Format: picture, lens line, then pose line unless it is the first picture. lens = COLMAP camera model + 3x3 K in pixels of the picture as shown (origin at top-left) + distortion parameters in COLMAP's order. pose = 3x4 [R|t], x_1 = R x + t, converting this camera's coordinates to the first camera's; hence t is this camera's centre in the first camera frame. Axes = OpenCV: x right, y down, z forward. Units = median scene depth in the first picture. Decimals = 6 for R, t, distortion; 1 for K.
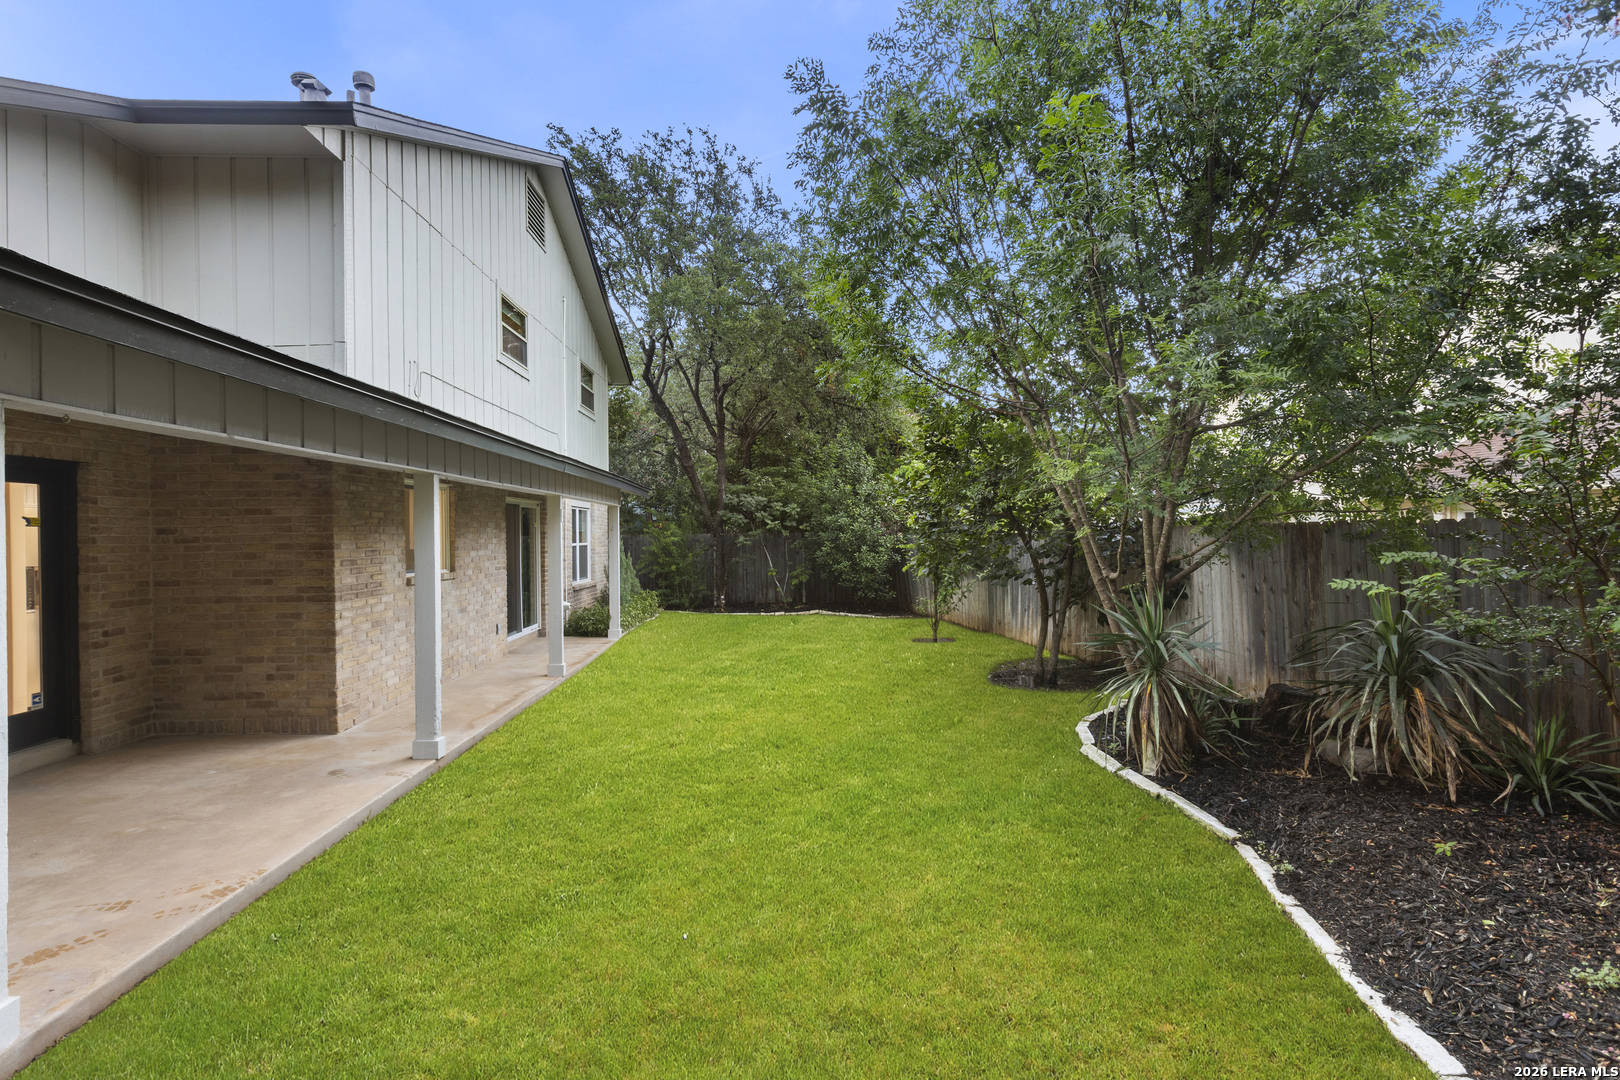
lens RADIAL K [[756.3, 0, 771.1], [0, 756.3, 536.5], [0, 0, 1]] dist [-0.009594, 0.005687]
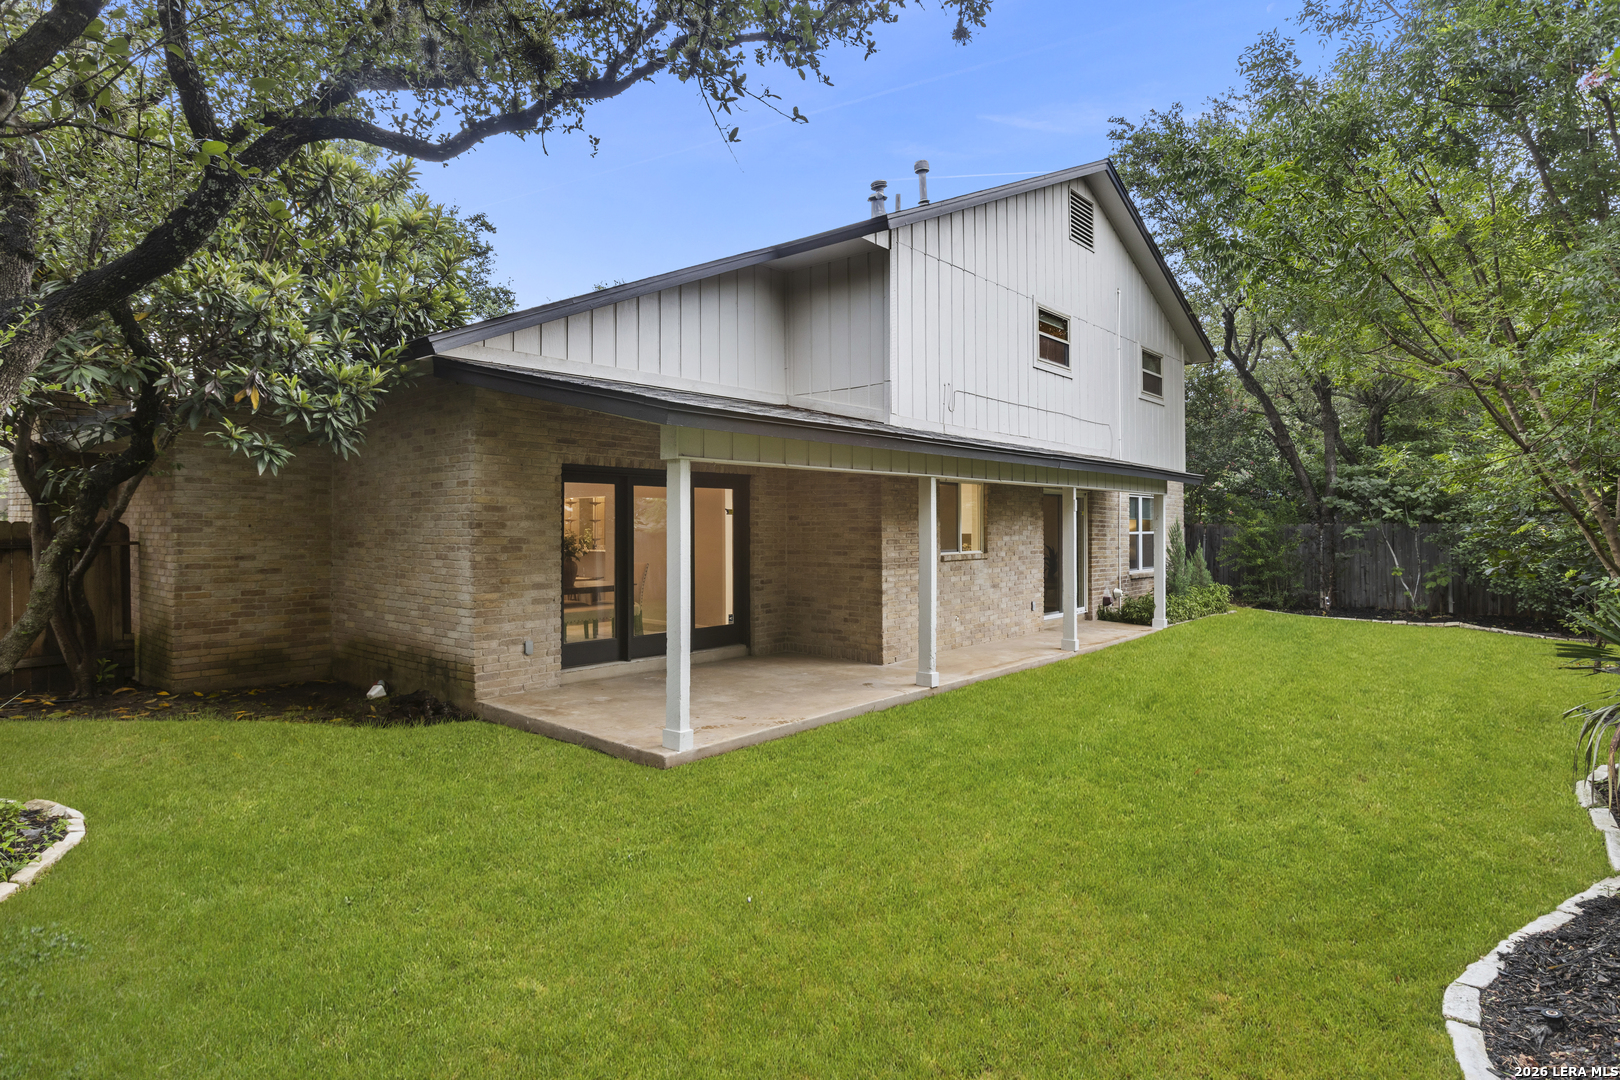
lens RADIAL K [[878.9, 0, 817.4], [0, 878.9, 533.0], [0, 0, 1]] dist [-0.012124, 0.004054]
pose [[0.743040, 0.019188, -0.668972, 0.298145], [-0.011701, 0.999809, 0.015681, -0.003311], [0.669145, -0.003824, 0.743122, -0.202455]]
